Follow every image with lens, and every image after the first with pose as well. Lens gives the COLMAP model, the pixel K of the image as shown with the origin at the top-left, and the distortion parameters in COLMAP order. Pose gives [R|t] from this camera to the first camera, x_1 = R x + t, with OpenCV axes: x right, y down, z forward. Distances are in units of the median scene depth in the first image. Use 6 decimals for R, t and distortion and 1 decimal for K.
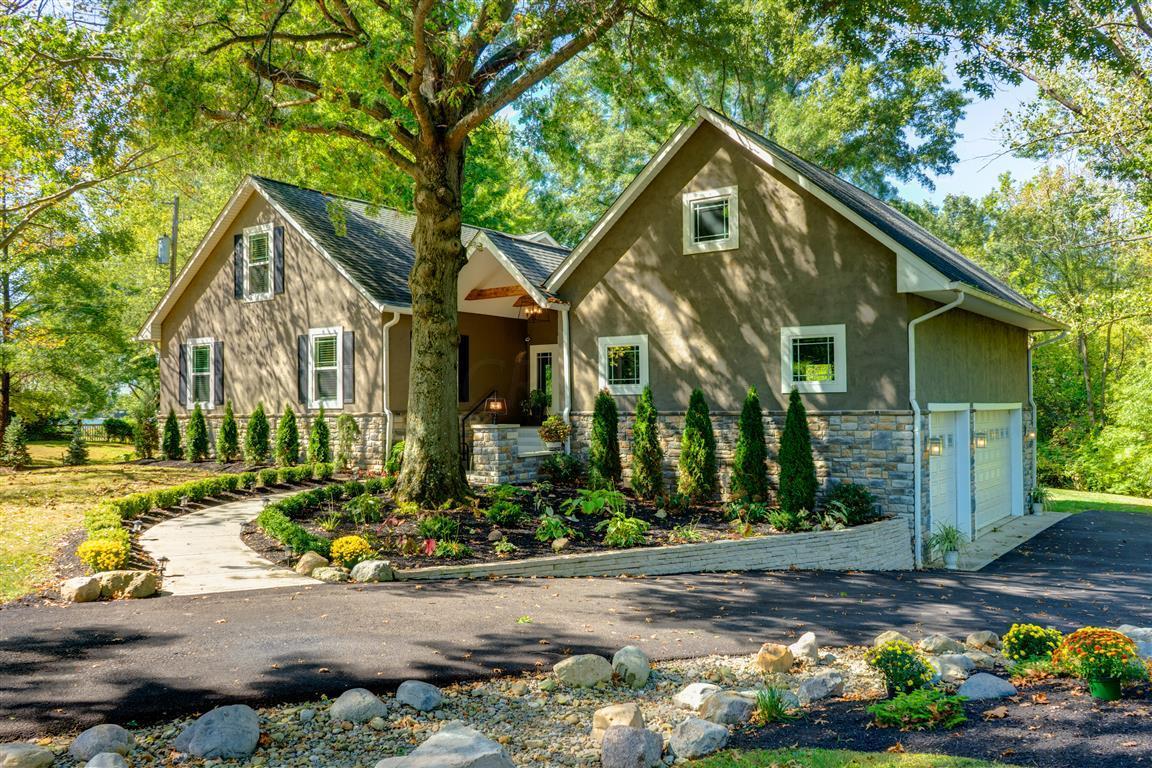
lens RADIAL K [[982.2, 0, 576.0], [0, 982.2, 384.0], [0, 0, 1]] dist [-0.006781, -0.005576]
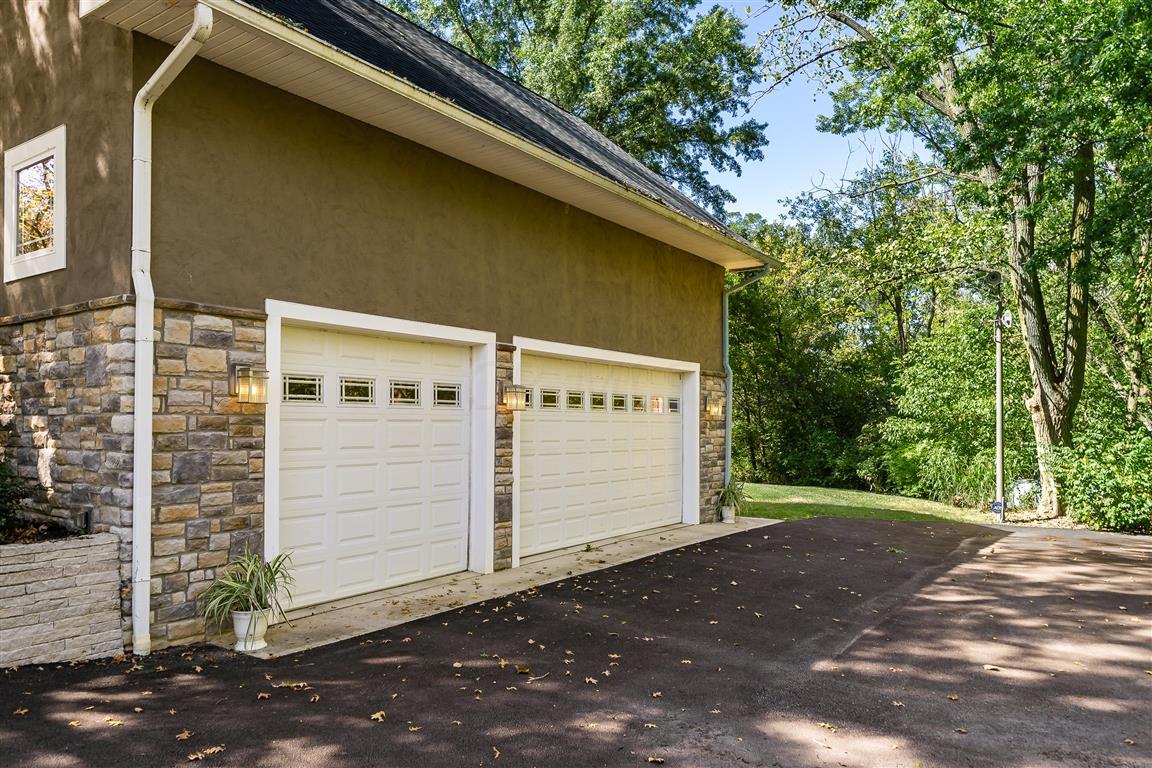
lens RADIAL K [[787.0, 0, 575.7], [0, 787.0, 429.2], [0, 0, 1]] dist [0.002069, 0.000080]
pose [[0.999951, 0.002851, 0.009460, 0.345294], [-0.003074, 0.999716, 0.023629, 0.050765], [-0.009390, -0.023657, 0.999676, 0.416321]]
